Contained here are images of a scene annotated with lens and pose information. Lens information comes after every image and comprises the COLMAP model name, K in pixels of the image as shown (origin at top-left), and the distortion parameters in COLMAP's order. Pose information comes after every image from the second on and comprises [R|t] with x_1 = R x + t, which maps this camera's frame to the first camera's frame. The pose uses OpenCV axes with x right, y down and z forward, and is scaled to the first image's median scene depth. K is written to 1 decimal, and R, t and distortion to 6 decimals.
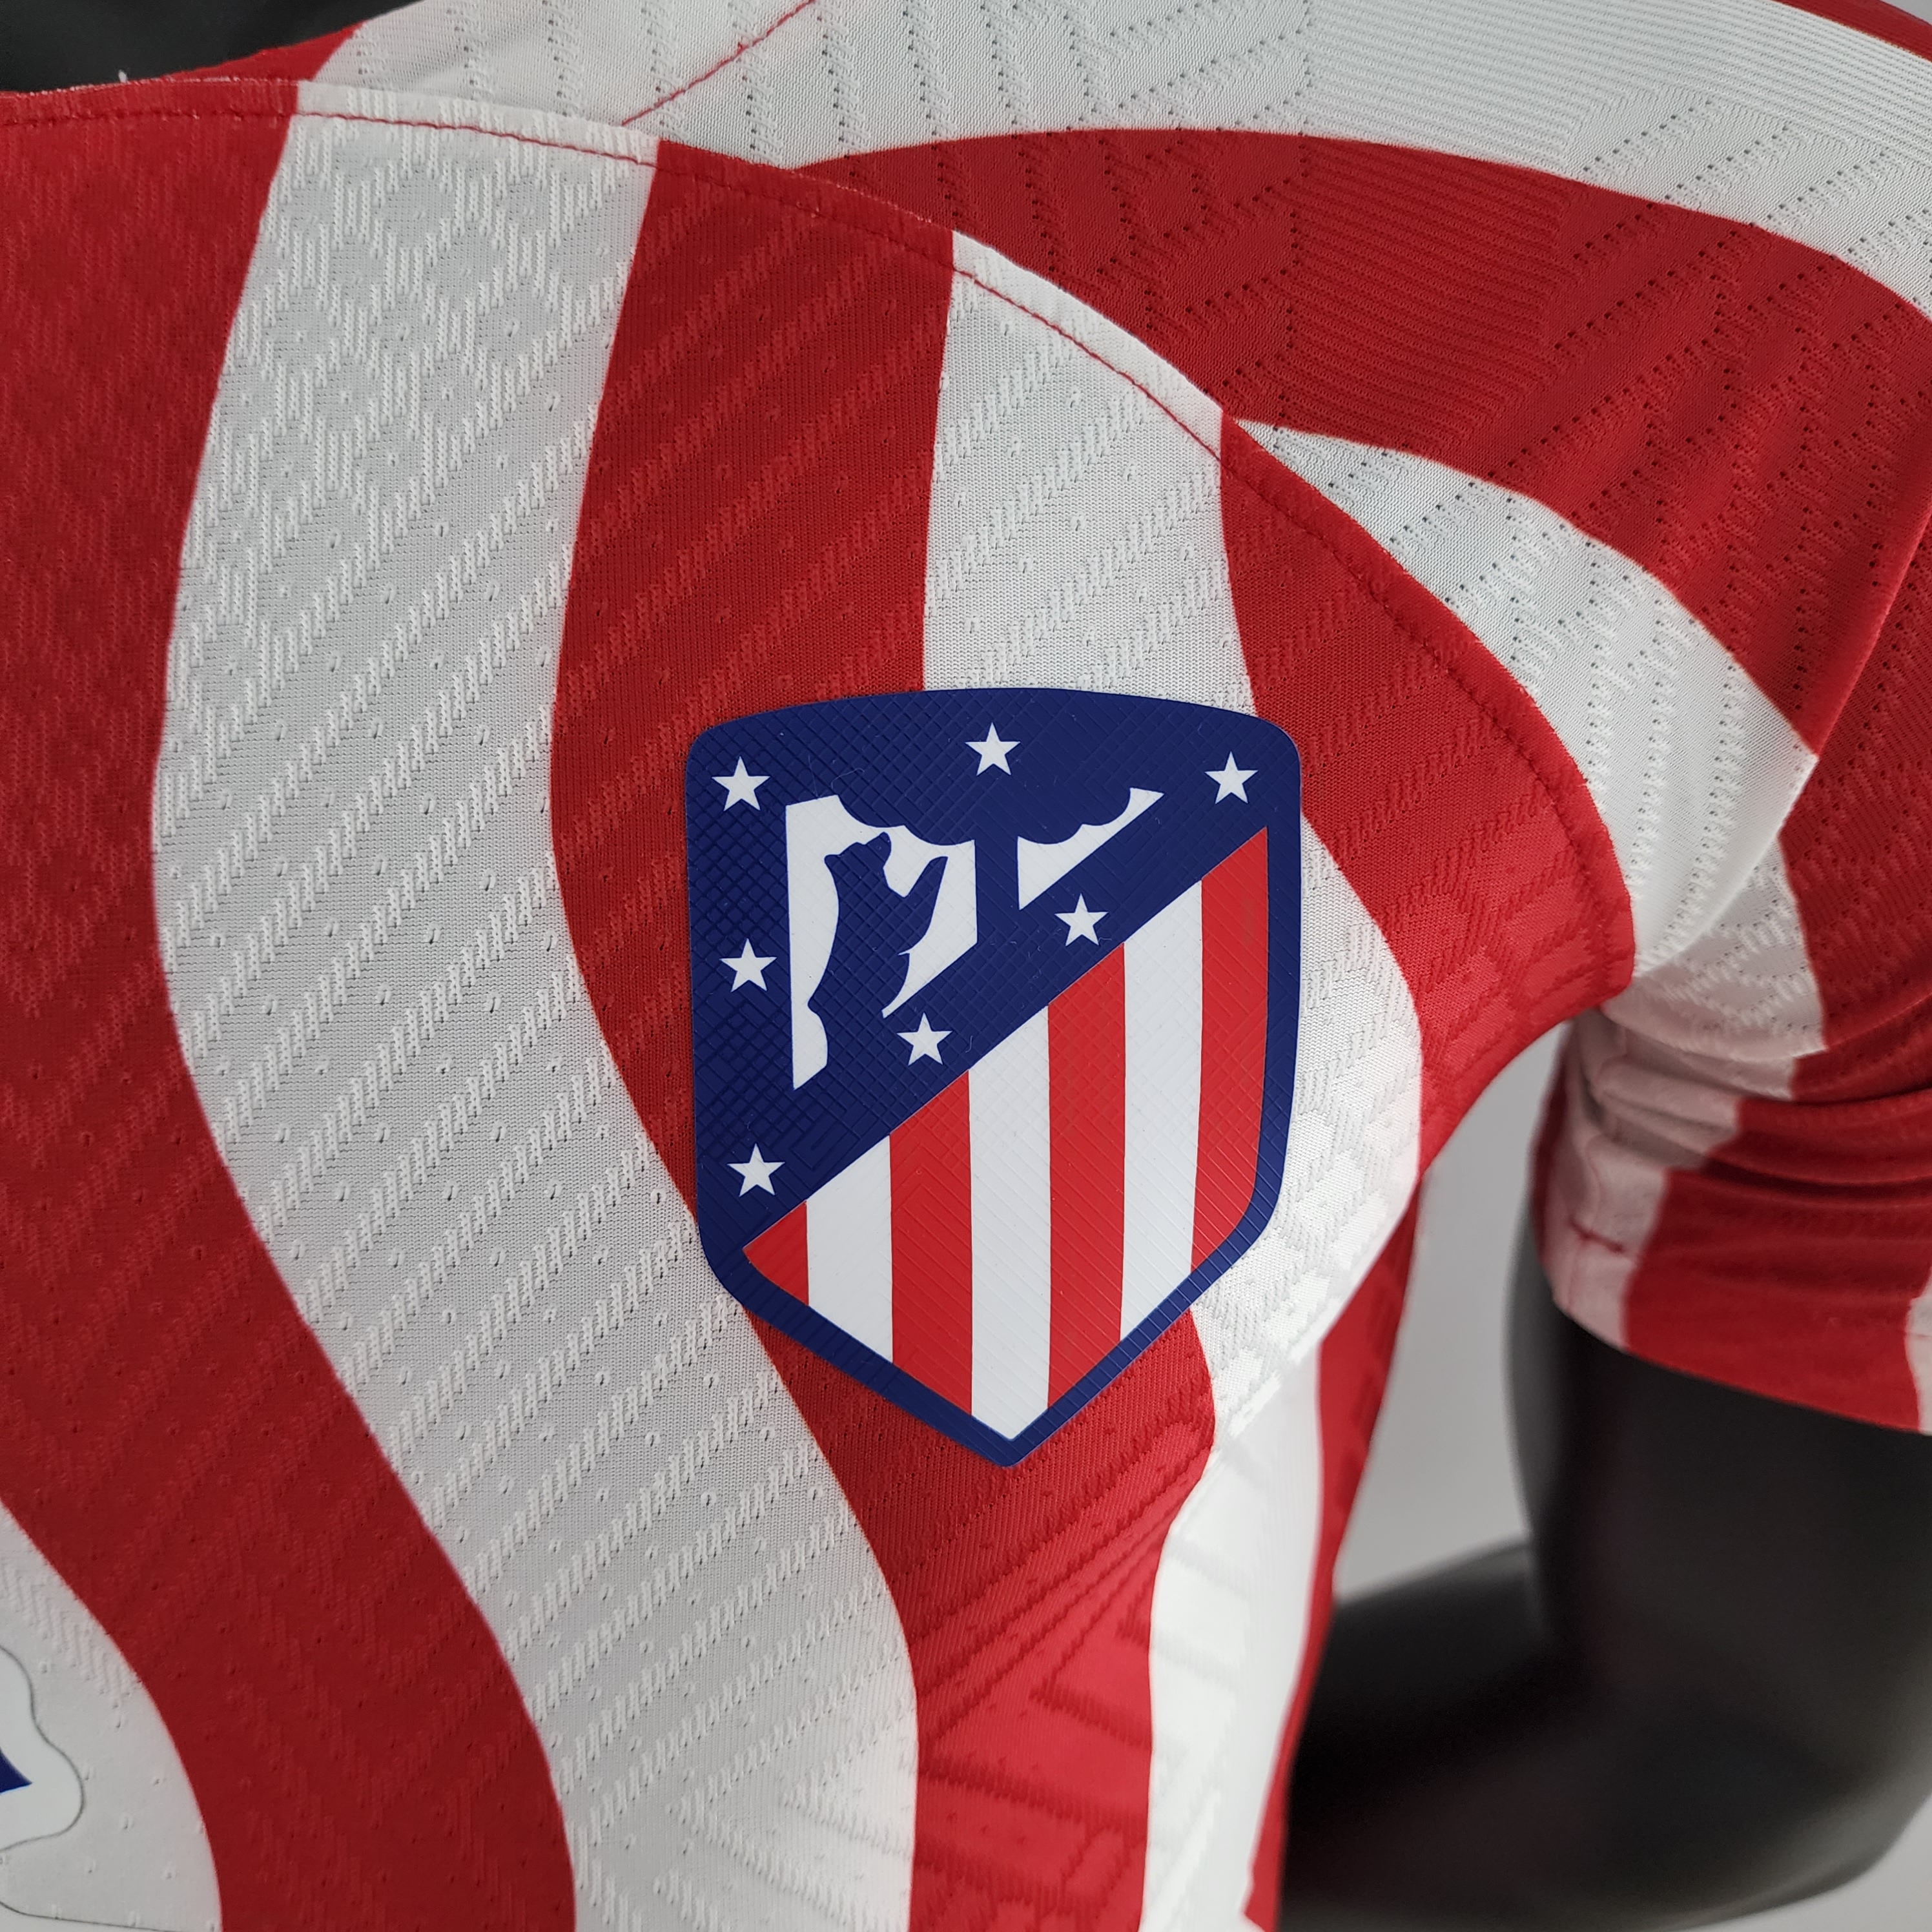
lens RADIAL K [[1941.5, 0, 966.0], [0, 1941.5, 966.0], [0, 0, 1]] dist [0.006608, -0.033210]
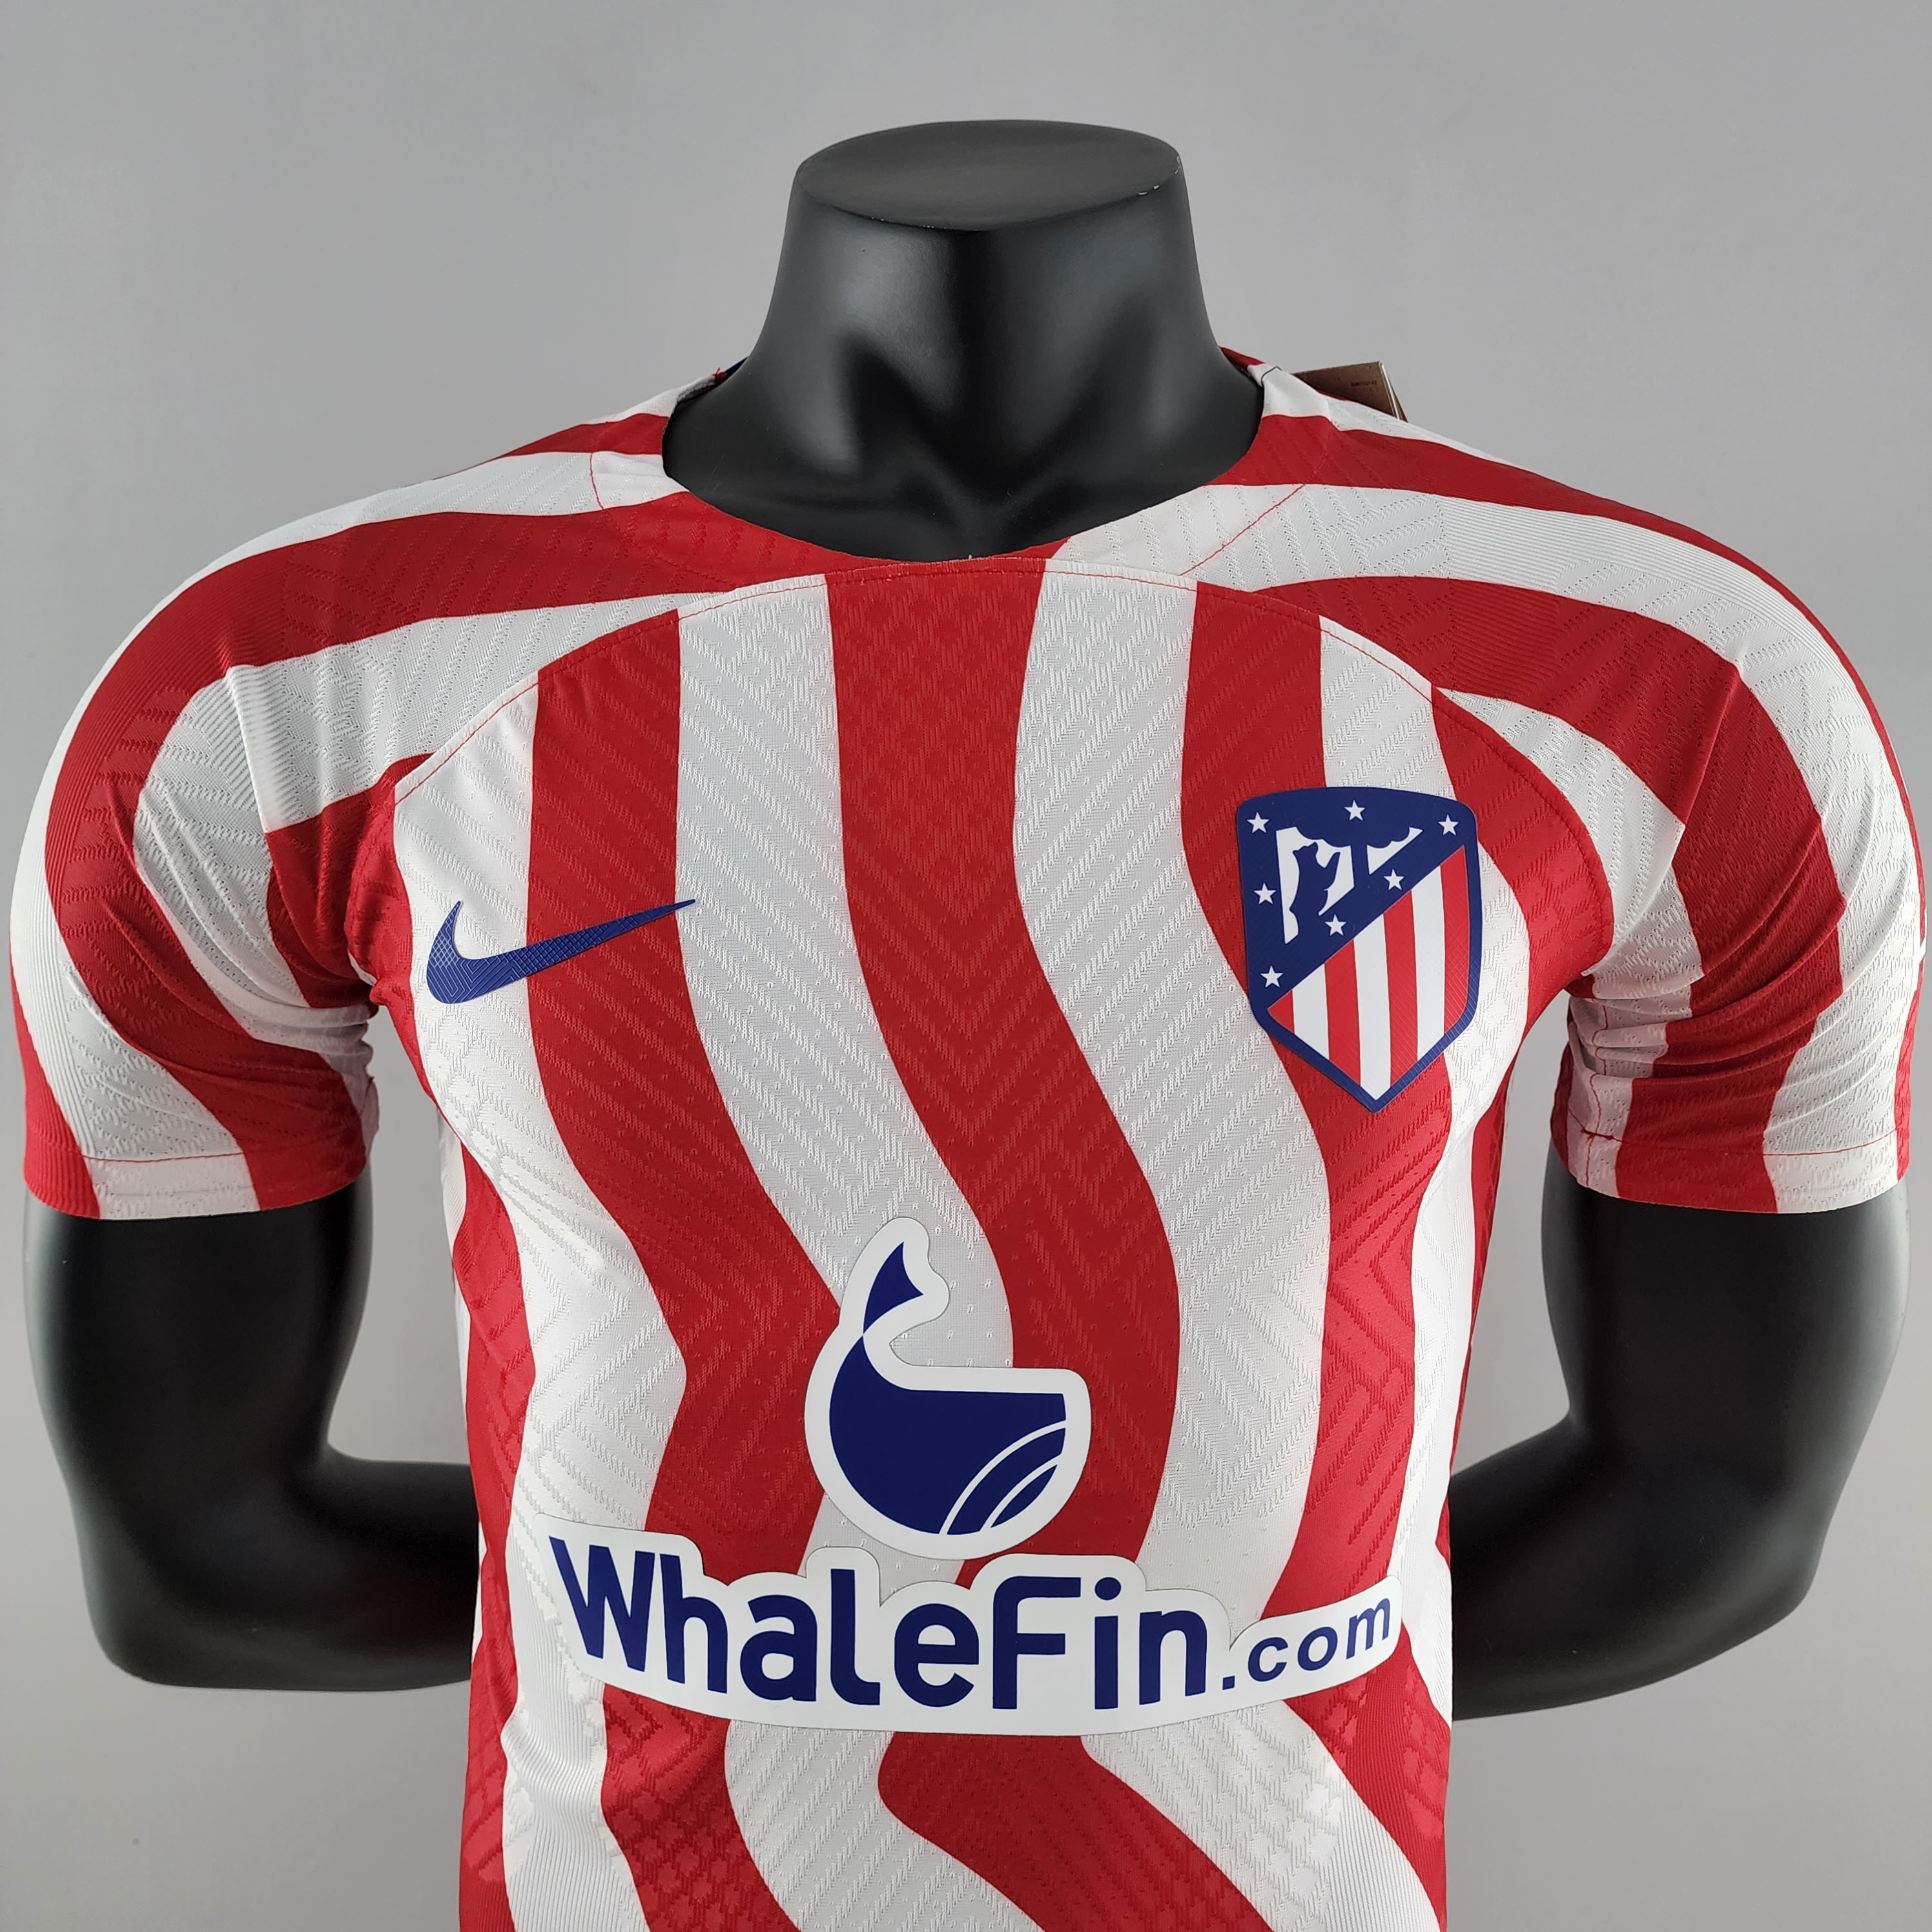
lens RADIAL K [[1916.7, 0, 999.0], [0, 1916.7, 968.3], [0, 0, 1]] dist [0.178820, -0.535672]
pose [[0.997187, -0.014798, 0.073477, -0.596730], [0.030577, 0.975351, -0.218532, 0.582097], [-0.068431, 0.220164, 0.973060, -1.261569]]
